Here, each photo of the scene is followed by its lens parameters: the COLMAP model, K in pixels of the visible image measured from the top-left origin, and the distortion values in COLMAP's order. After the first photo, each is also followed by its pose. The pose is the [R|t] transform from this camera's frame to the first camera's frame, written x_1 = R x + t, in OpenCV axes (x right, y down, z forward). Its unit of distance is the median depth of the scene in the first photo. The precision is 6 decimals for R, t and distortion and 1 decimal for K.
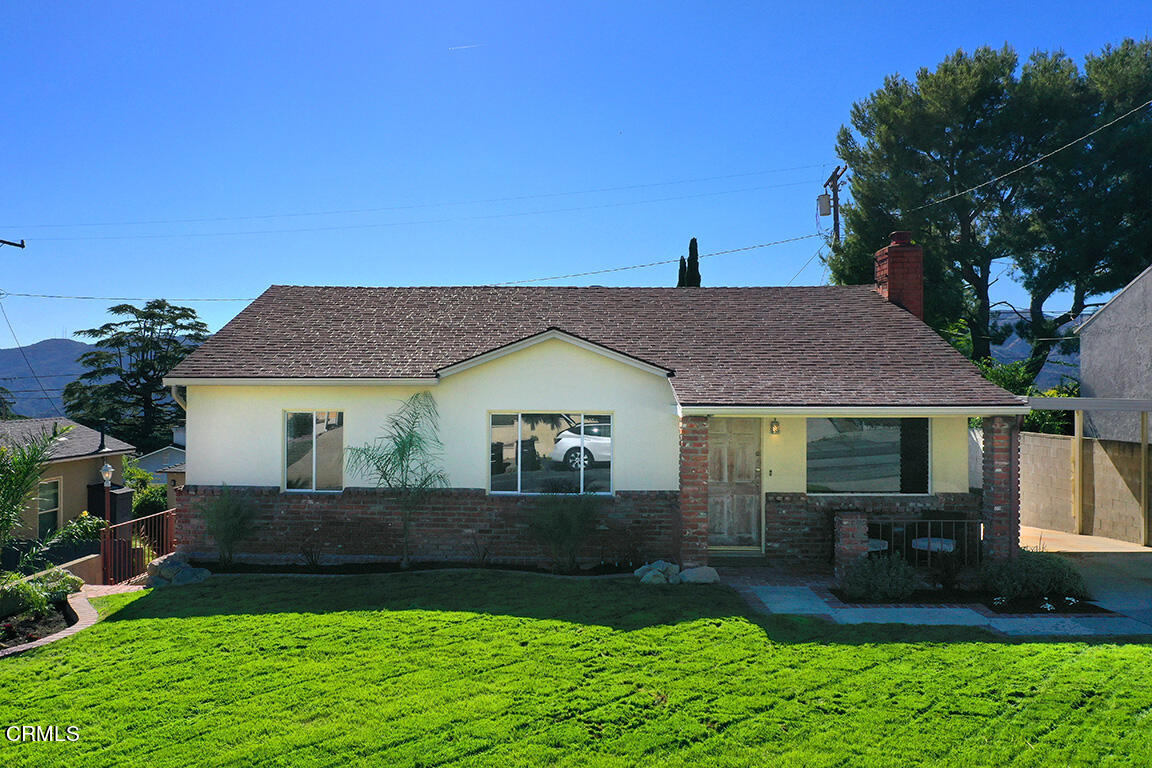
lens RADIAL K [[924.8, 0, 541.0], [0, 924.8, 404.8], [0, 0, 1]] dist [0.007872, -0.030429]
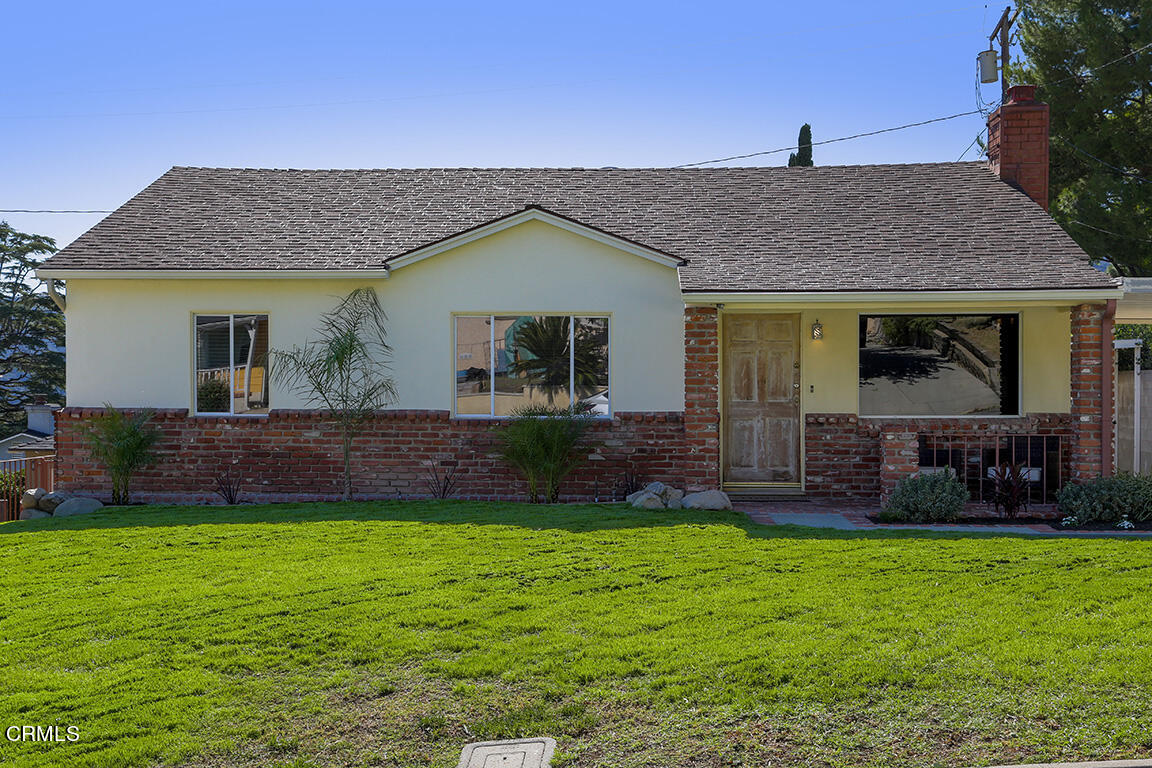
lens RADIAL K [[1482.2, 0, 566.6], [0, 1482.2, 397.0], [0, 0, 1]] dist [0.128781, 0.000000]
pose [[0.999689, -0.001093, -0.024895, 0.071029], [0.000856, 0.999954, -0.009523, 0.091748], [0.024904, 0.009499, 0.999645, -0.264273]]
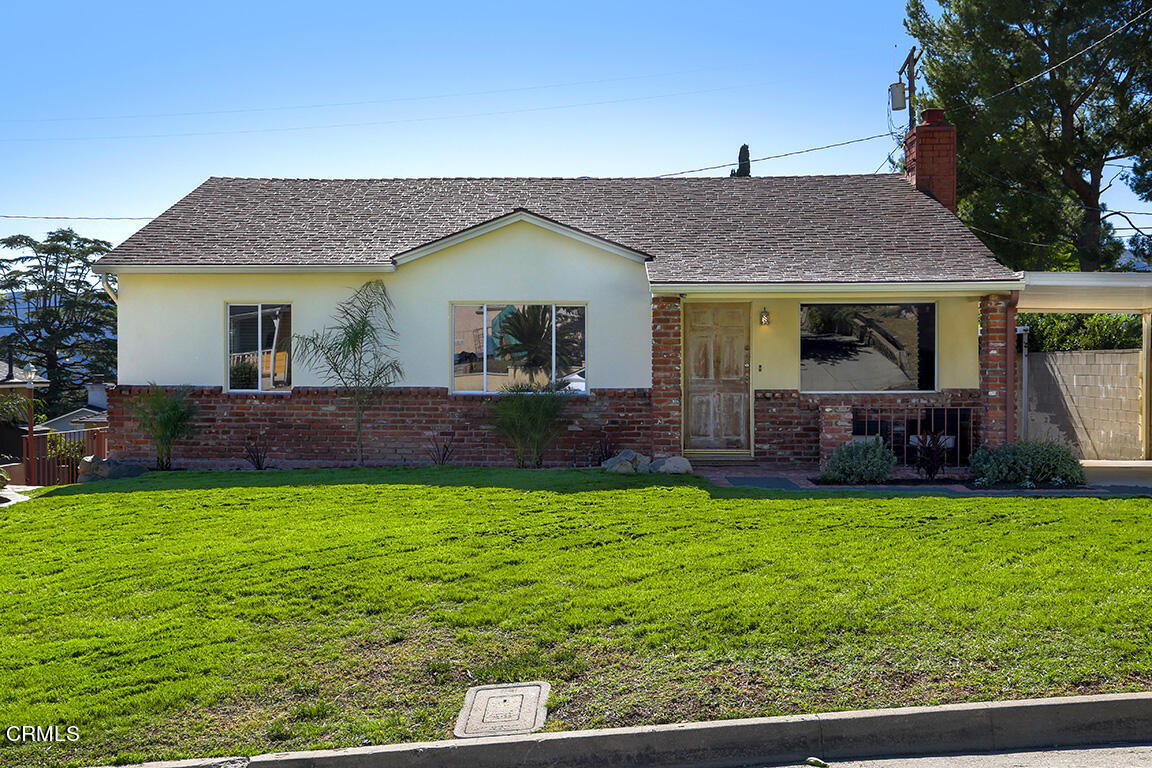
lens RADIAL K [[1238.5, 0, 562.6], [0, 1238.5, 407.4], [0, 0, 1]] dist [0.045590, 0.000000]
pose [[0.999964, -0.003280, -0.007783, 0.062567], [0.003406, 0.999862, 0.016265, 0.090973], [0.007728, -0.016291, 0.999837, -0.221705]]
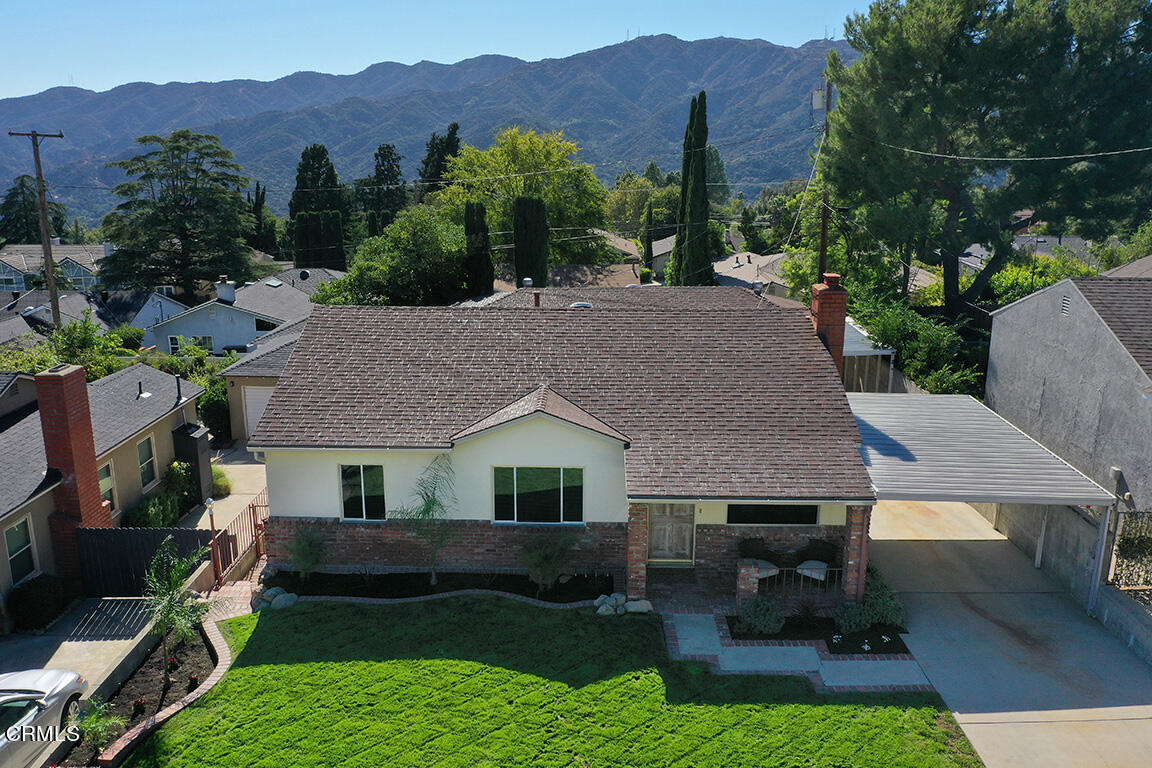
lens RADIAL K [[924.8, 0, 562.8], [0, 924.8, 385.7], [0, 0, 1]] dist [0.007872, -0.030429]
pose [[0.999973, -0.003607, -0.006453, 0.055399], [0.005134, 0.966897, 0.255115, -0.446850], [0.005320, -0.255142, 0.966889, -0.262911]]
